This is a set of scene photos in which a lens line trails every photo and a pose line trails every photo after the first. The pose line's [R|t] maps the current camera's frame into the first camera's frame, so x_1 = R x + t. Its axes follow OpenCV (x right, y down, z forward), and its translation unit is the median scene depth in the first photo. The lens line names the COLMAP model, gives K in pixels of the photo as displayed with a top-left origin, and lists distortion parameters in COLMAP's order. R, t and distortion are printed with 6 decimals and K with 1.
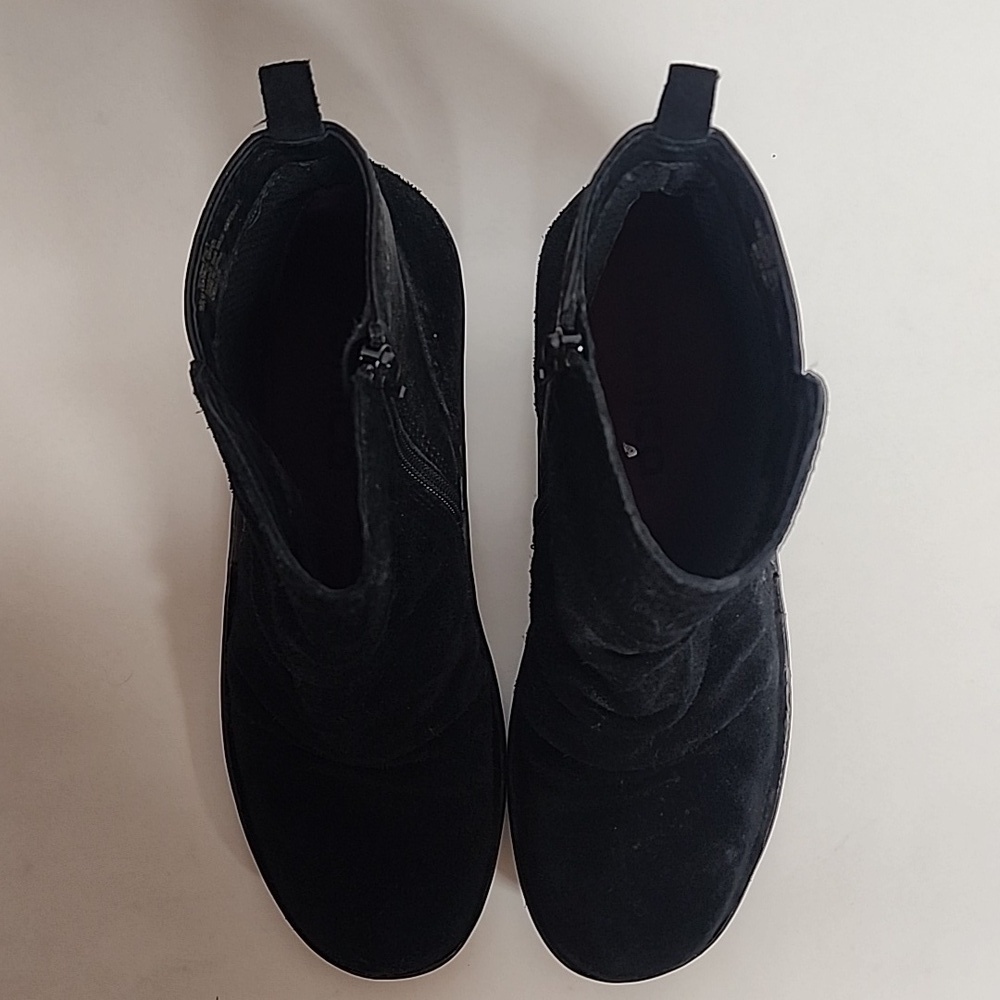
lens RADIAL K [[1412.6, 0, 526.4], [0, 1412.6, 444.0], [0, 0, 1]] dist [0.233055, -0.847445]
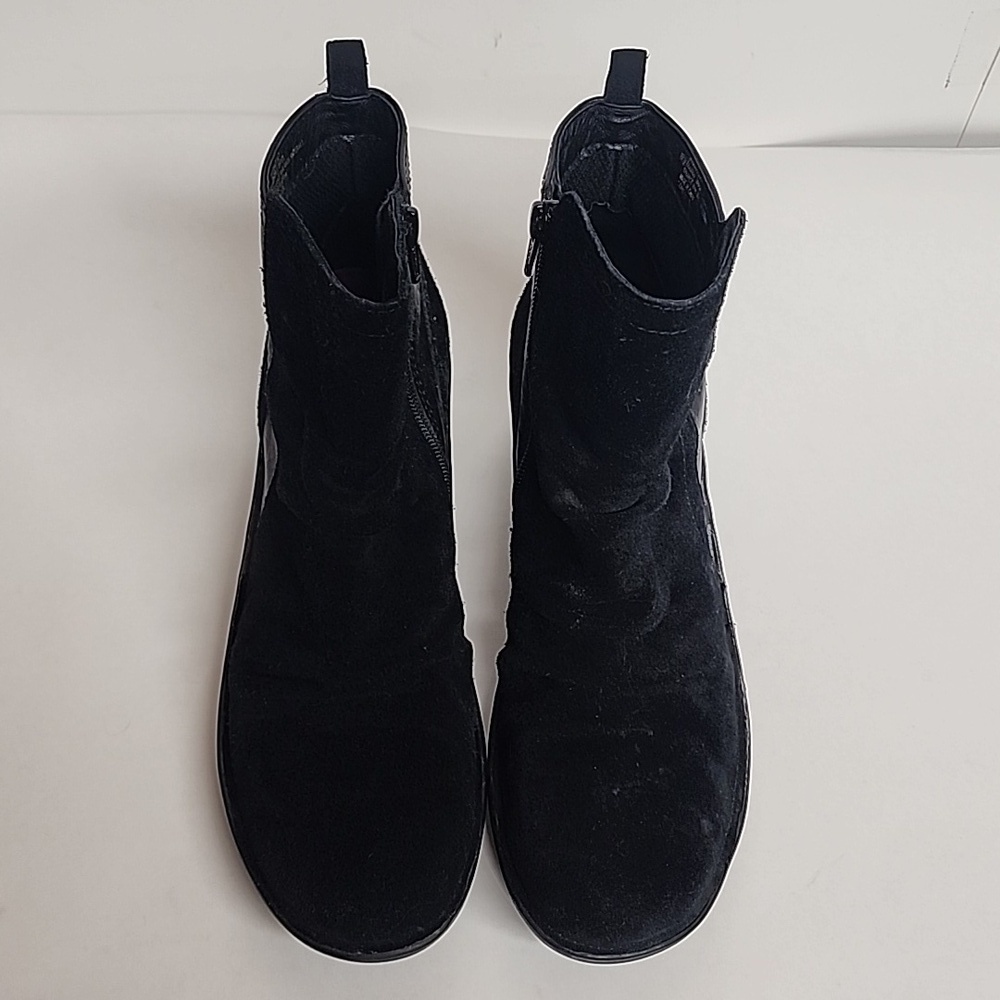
lens RADIAL K [[1397.3, 0, 500.0], [0, 1397.3, 500.0], [0, 0, 1]] dist [0.200706, -0.658323]
pose [[0.999037, 0.003208, 0.043748, -0.054078], [0.019372, 0.862532, -0.505631, 0.617540], [-0.039356, 0.505992, 0.861640, 0.004646]]
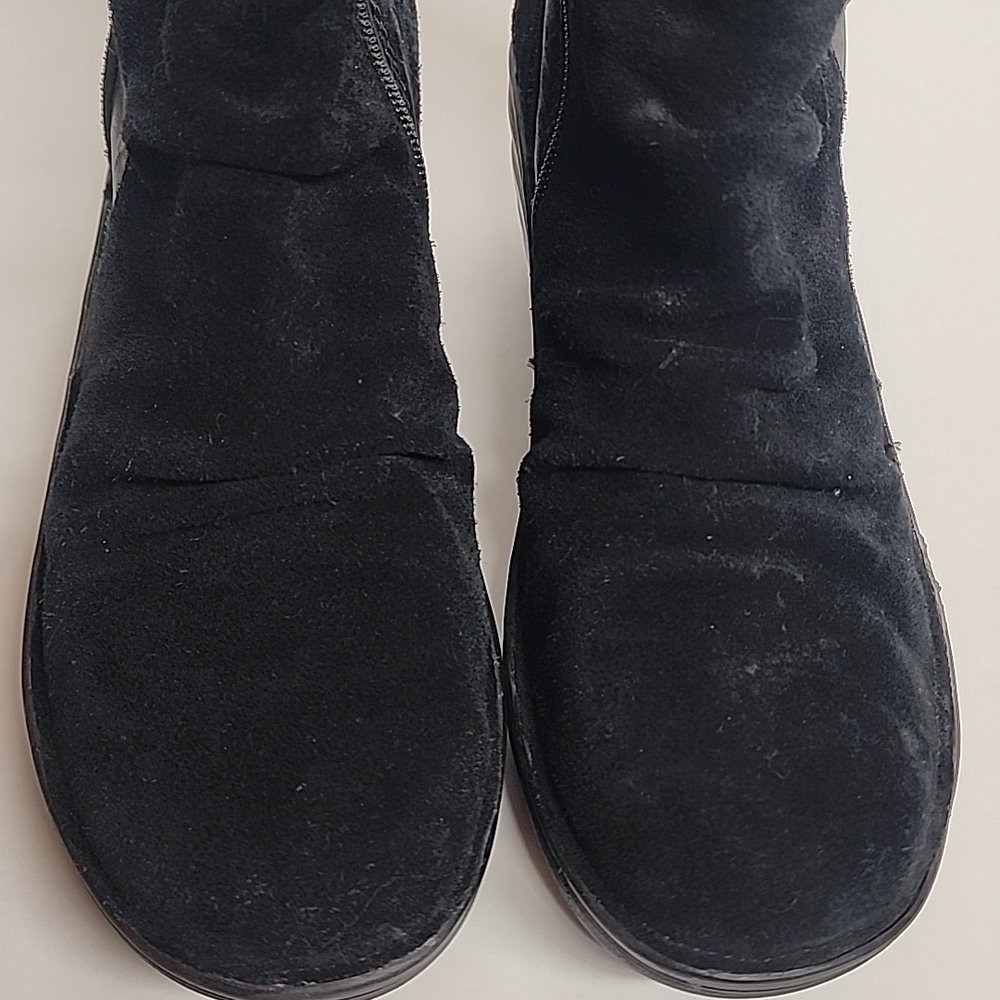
lens RADIAL K [[1397.3, 0, 500.0], [0, 1397.3, 500.0], [0, 0, 1]] dist [0.200706, -0.658323]
pose [[0.995101, -0.011571, 0.098183, -0.078037], [0.070099, 0.782887, -0.618203, 0.569138], [-0.069713, 0.622057, 0.779863, 0.525438]]
